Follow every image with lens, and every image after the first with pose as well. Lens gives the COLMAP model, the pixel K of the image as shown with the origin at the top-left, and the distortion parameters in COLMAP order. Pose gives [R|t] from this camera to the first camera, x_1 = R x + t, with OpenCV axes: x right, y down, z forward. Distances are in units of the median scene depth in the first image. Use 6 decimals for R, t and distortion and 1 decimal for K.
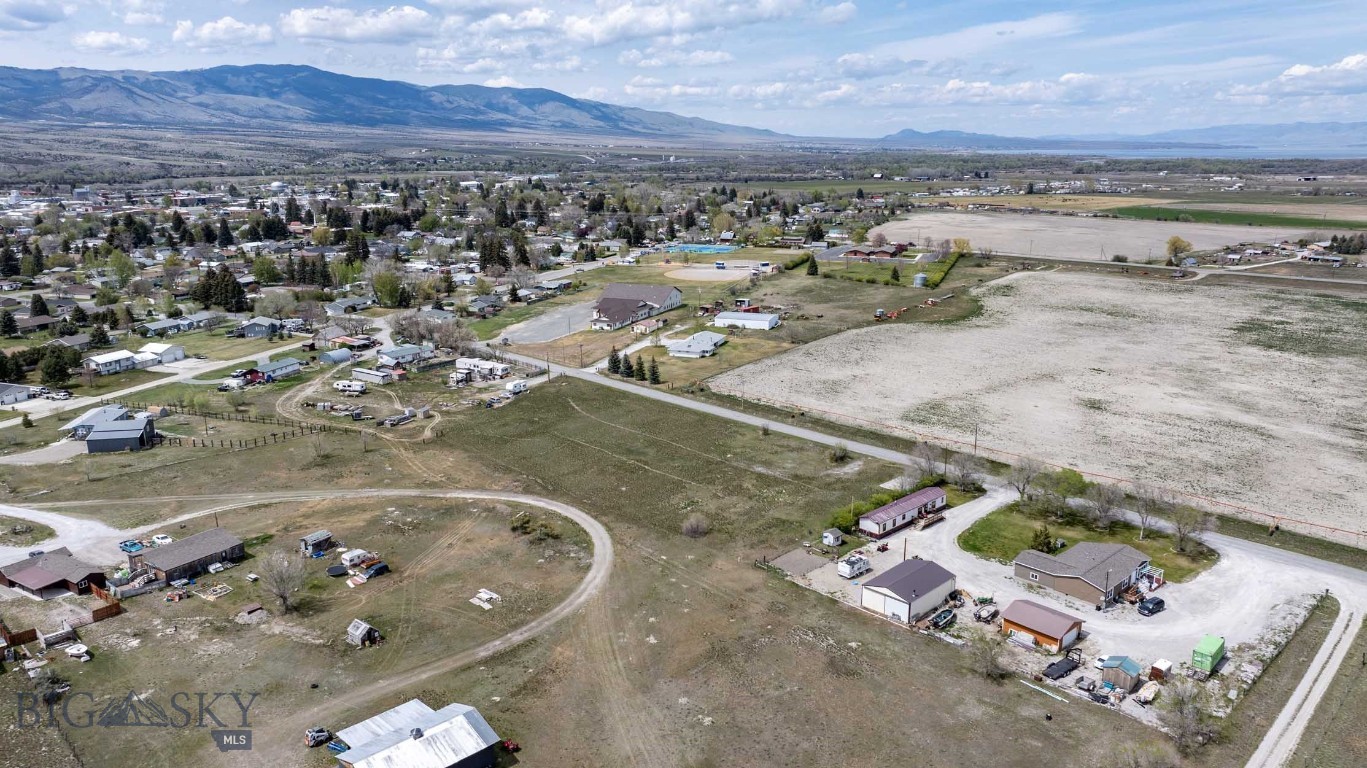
lens RADIAL K [[954.5, 0, 683.5], [0, 954.5, 384.0], [0, 0, 1]] dist [-0.009518, 0.000268]
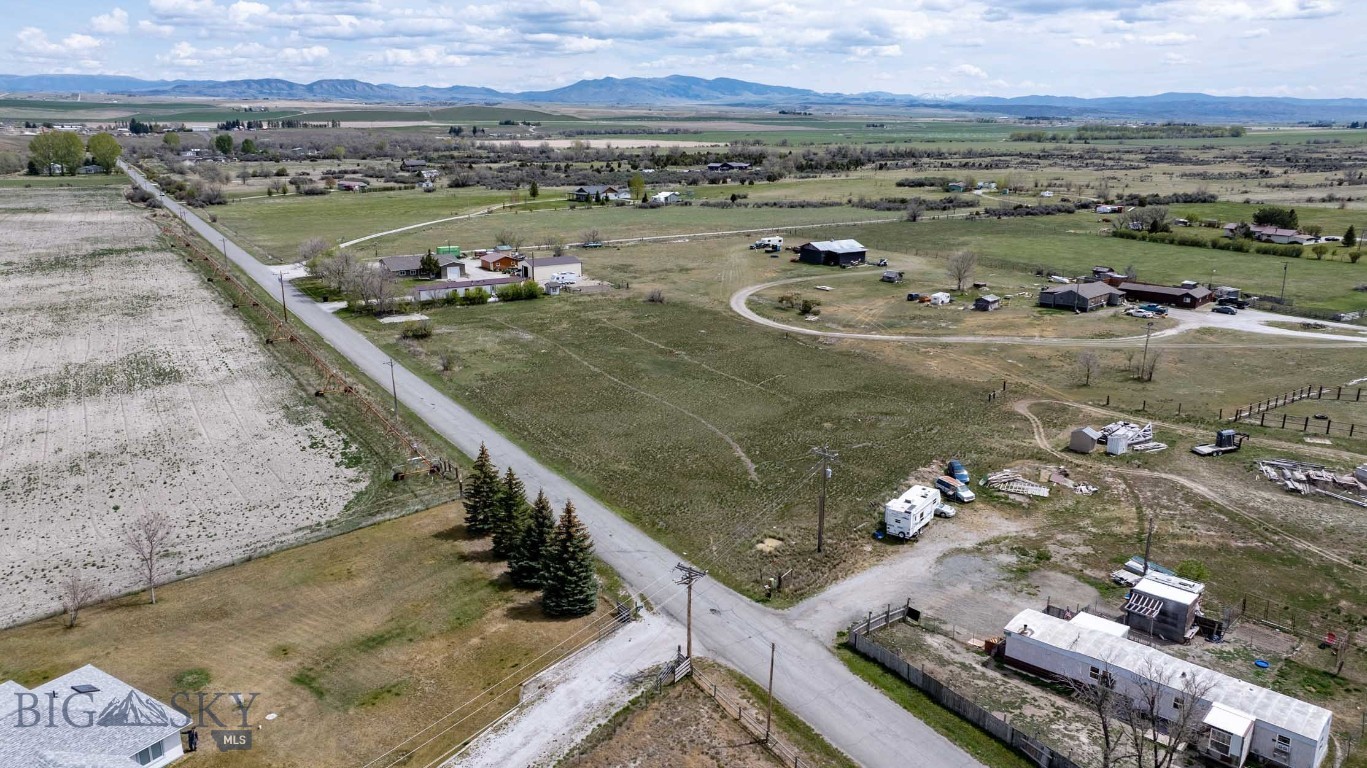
lens RADIAL K [[963.0, 0, 683.5], [0, 963.0, 384.0], [0, 0, 1]] dist [-0.046033, 0.066297]
pose [[-0.977307, -0.055640, 0.204391, -0.228244], [0.051472, 0.873591, 0.483931, -0.276508], [-0.205480, 0.483469, -0.850903, 1.778976]]
